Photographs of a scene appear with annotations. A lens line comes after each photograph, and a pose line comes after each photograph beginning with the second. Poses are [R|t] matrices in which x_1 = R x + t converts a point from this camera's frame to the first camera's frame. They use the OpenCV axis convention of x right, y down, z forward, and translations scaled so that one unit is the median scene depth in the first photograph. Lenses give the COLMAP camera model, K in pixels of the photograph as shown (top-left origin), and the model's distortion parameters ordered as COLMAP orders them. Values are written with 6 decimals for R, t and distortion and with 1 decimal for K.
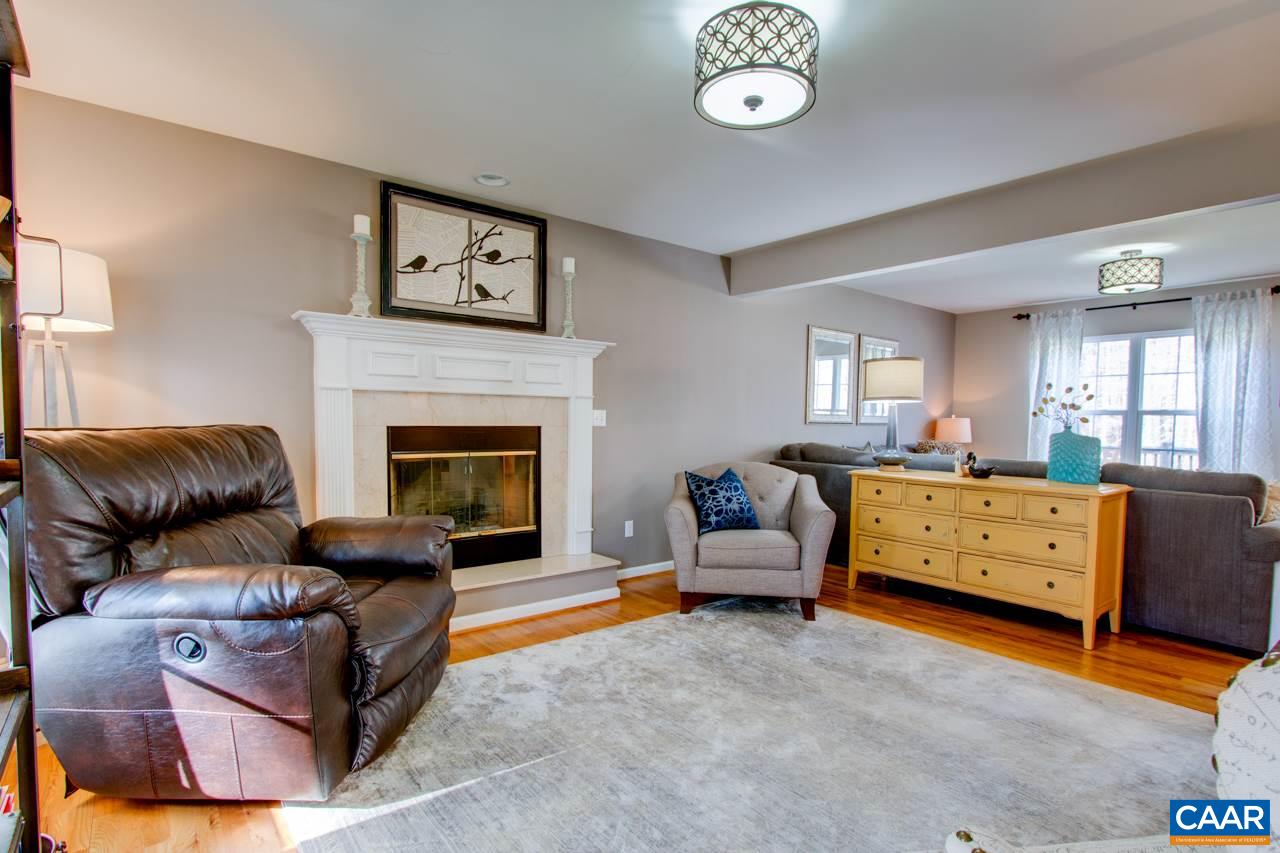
lens RADIAL K [[617.2, 0, 636.7], [0, 617.2, 428.4], [0, 0, 1]] dist [-0.016622, 0.004871]
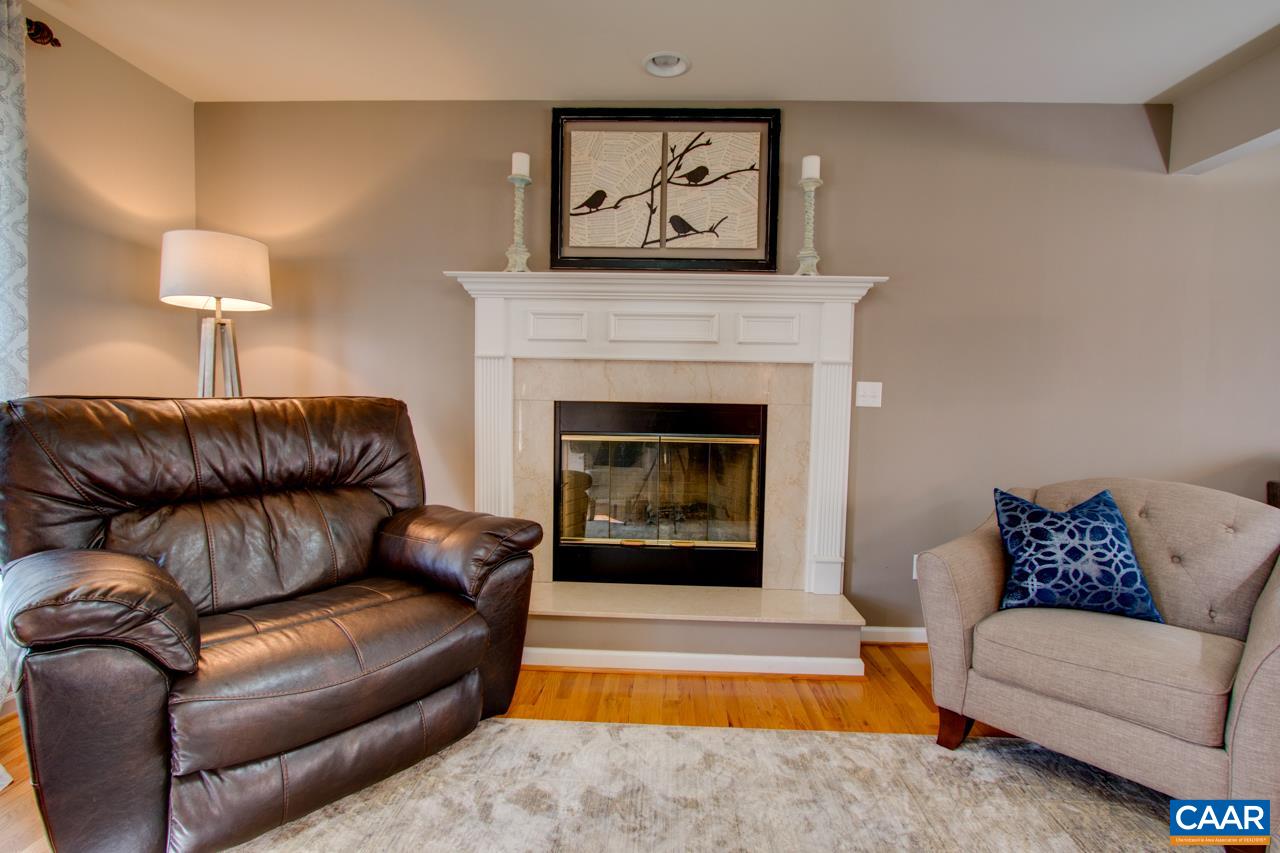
lens RADIAL K [[617.2, 0, 641.6], [0, 617.2, 417.2], [0, 0, 1]] dist [-0.016622, 0.004871]
pose [[0.762484, 0.030476, -0.646289, 0.210726], [-0.018740, 0.999511, 0.025022, -0.004361], [0.646736, -0.006967, 0.762682, 0.393695]]
